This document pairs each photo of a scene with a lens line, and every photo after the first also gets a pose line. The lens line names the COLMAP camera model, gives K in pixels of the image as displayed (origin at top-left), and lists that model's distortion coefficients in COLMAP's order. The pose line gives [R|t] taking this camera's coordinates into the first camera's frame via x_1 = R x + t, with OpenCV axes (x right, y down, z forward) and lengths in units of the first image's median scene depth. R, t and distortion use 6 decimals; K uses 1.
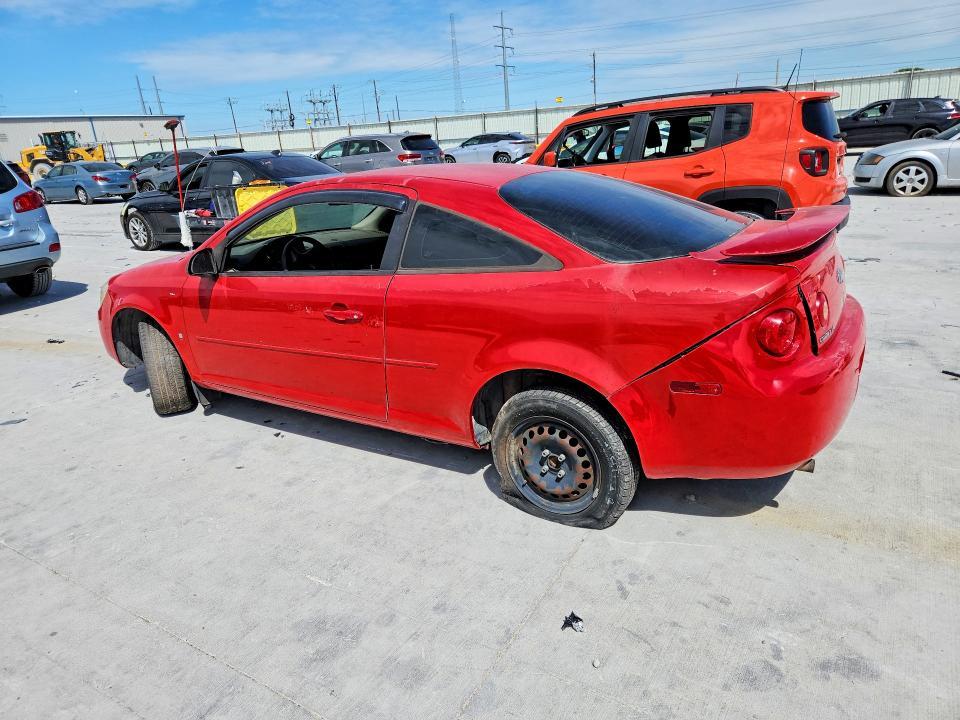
lens RADIAL K [[657.7, 0, 484.0], [0, 657.7, 360.7], [0, 0, 1]] dist [0.007779, 0.000467]
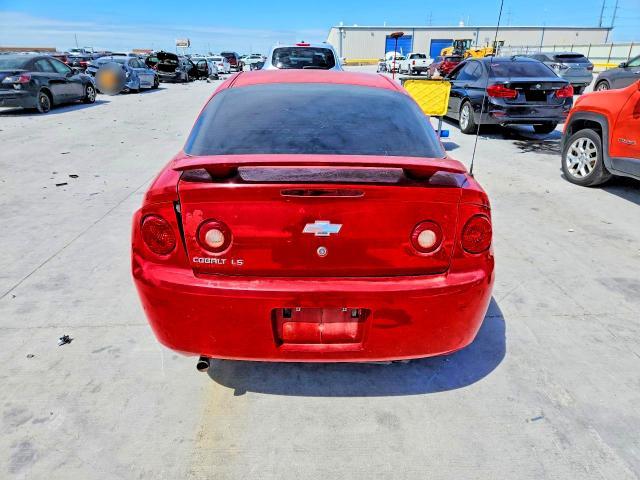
lens RADIAL K [[438.5, 0, 322.6], [0, 438.5, 240.5], [0, 0, 1]] dist [0.007779, 0.000467]
pose [[0.544702, 0.368981, -0.753096, 1.273968], [-0.294724, 0.924950, 0.240012, -0.329443], [0.785136, 0.091220, 0.612569, 0.784704]]
